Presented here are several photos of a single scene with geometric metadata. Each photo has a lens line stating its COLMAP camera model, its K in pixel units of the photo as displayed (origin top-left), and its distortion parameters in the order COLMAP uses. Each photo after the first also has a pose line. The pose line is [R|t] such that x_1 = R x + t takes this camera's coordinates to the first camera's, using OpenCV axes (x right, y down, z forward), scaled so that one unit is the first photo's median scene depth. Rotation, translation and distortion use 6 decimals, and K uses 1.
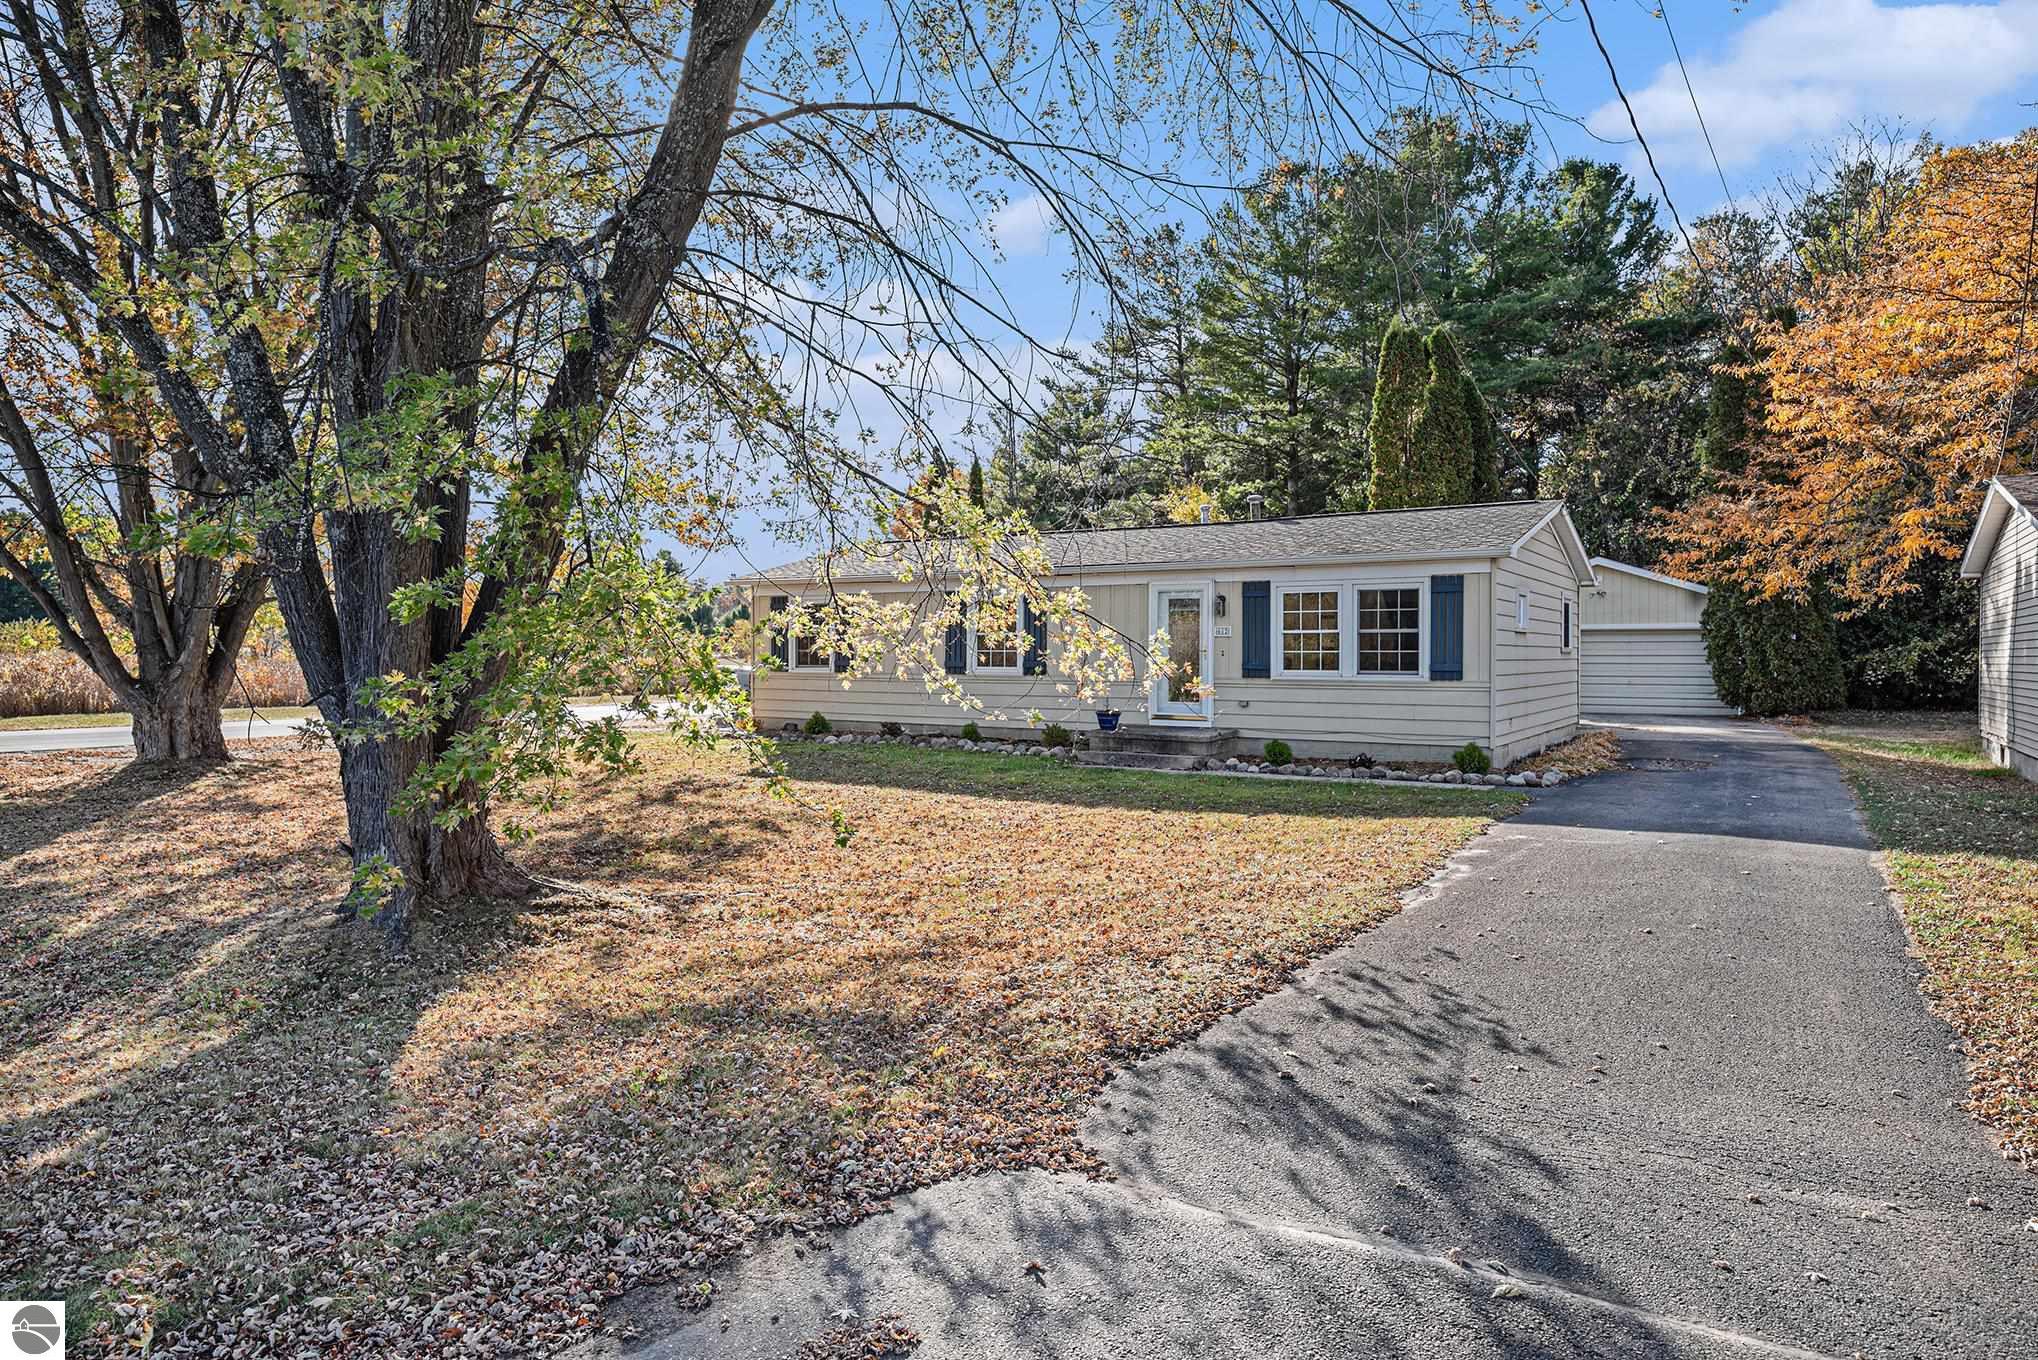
lens RADIAL K [[1201.8, 0, 1019.2], [0, 1201.8, 641.7], [0, 0, 1]] dist [-0.029195, -0.000233]
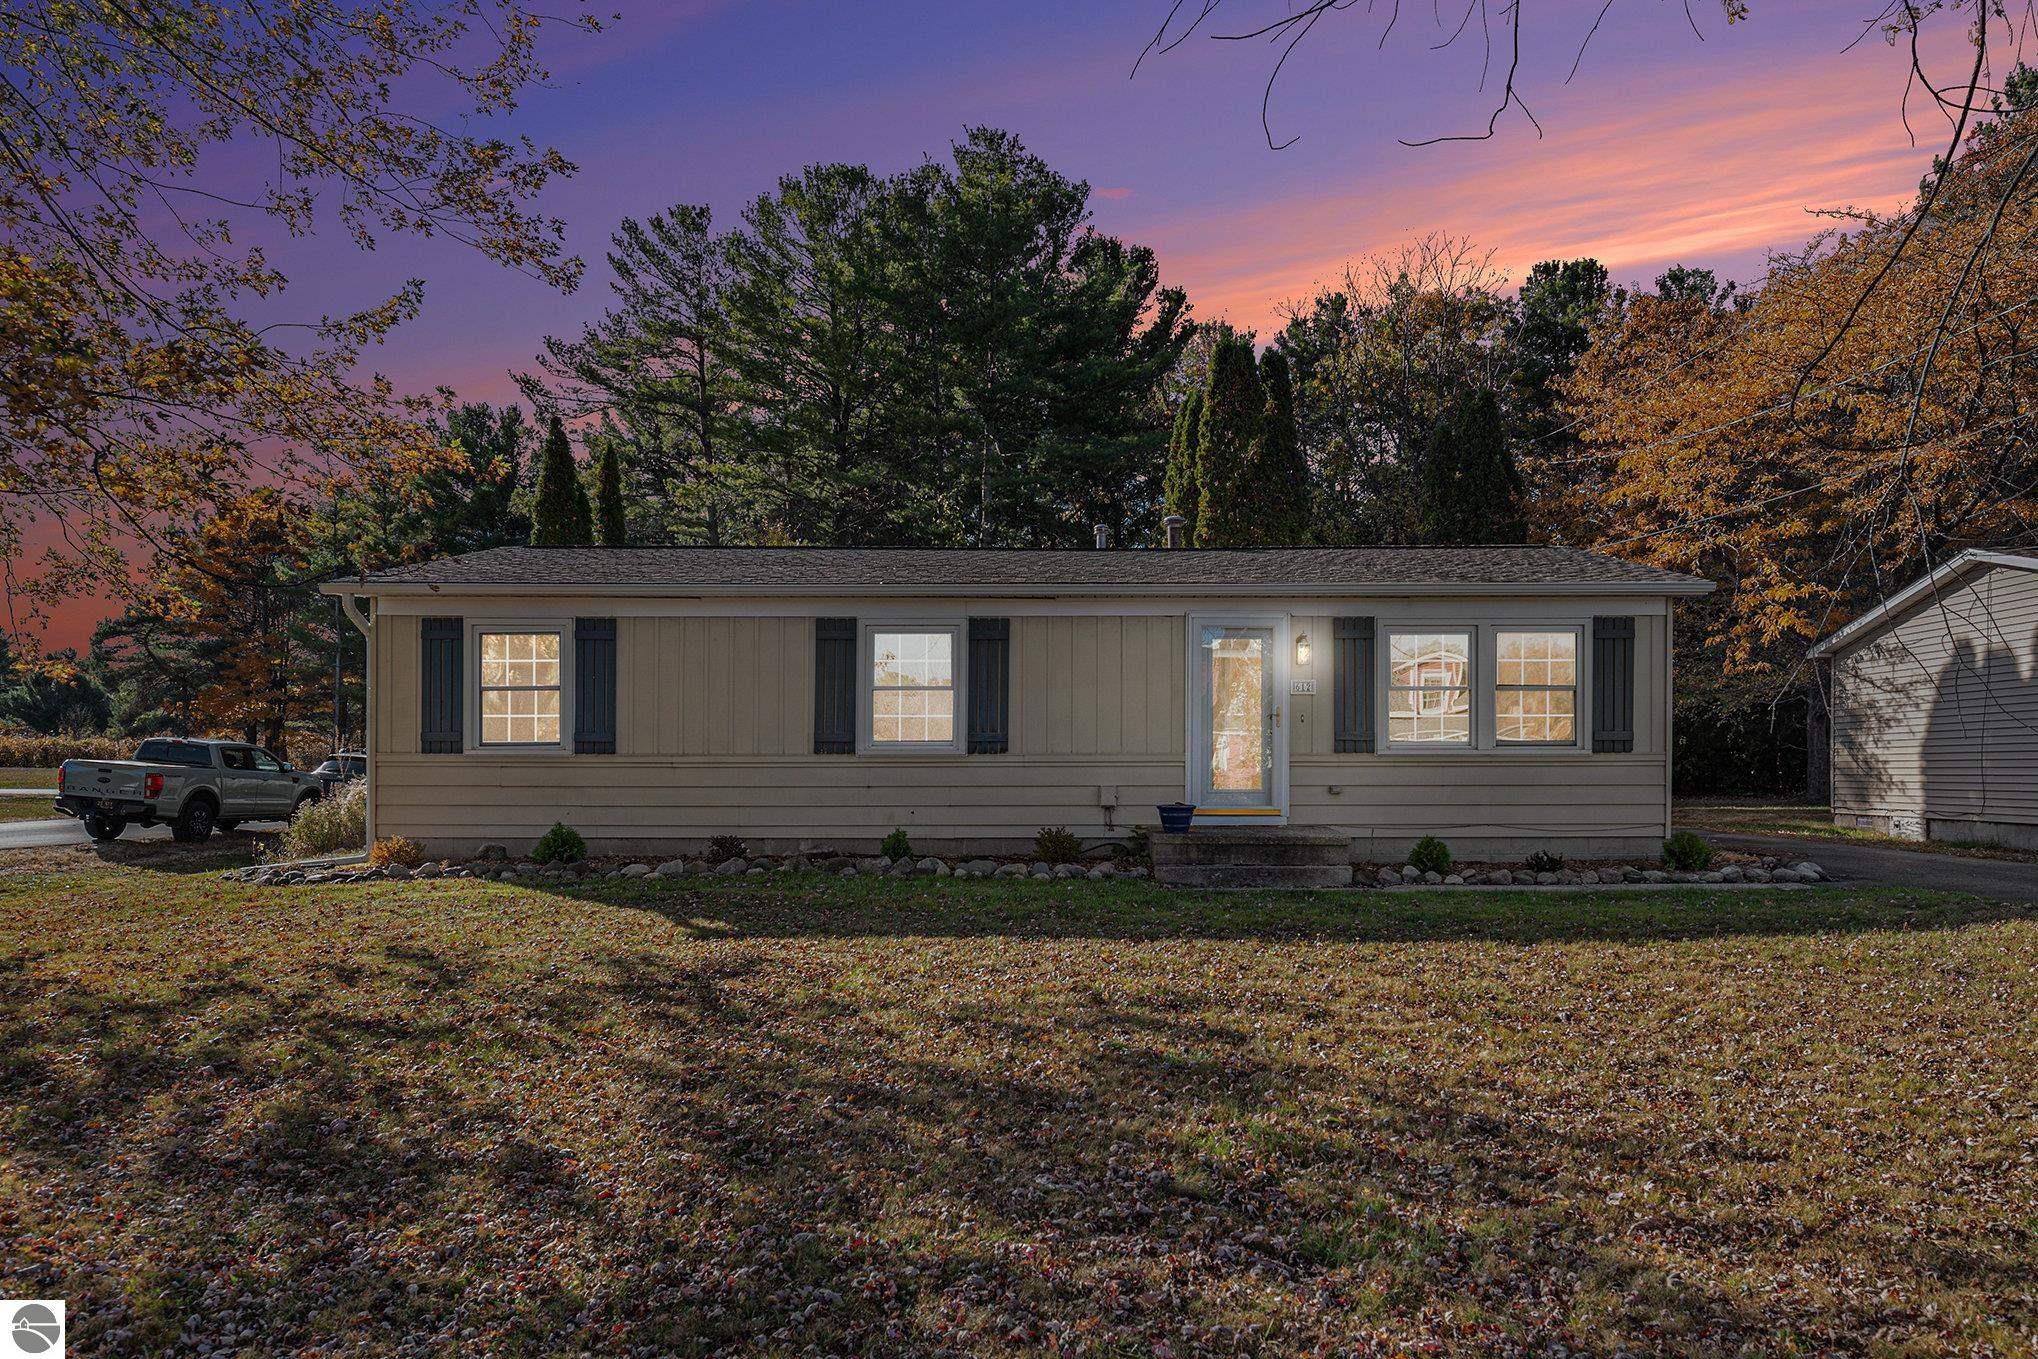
lens RADIAL K [[1321.7, 0, 1087.8], [0, 1321.7, 676.0], [0, 0, 1]] dist [0.001294, 0.000841]
pose [[0.837917, 0.034669, 0.544695, -0.273463], [-0.002704, 0.998232, -0.059378, 0.024293], [-0.545791, 0.048281, 0.836529, 0.328293]]
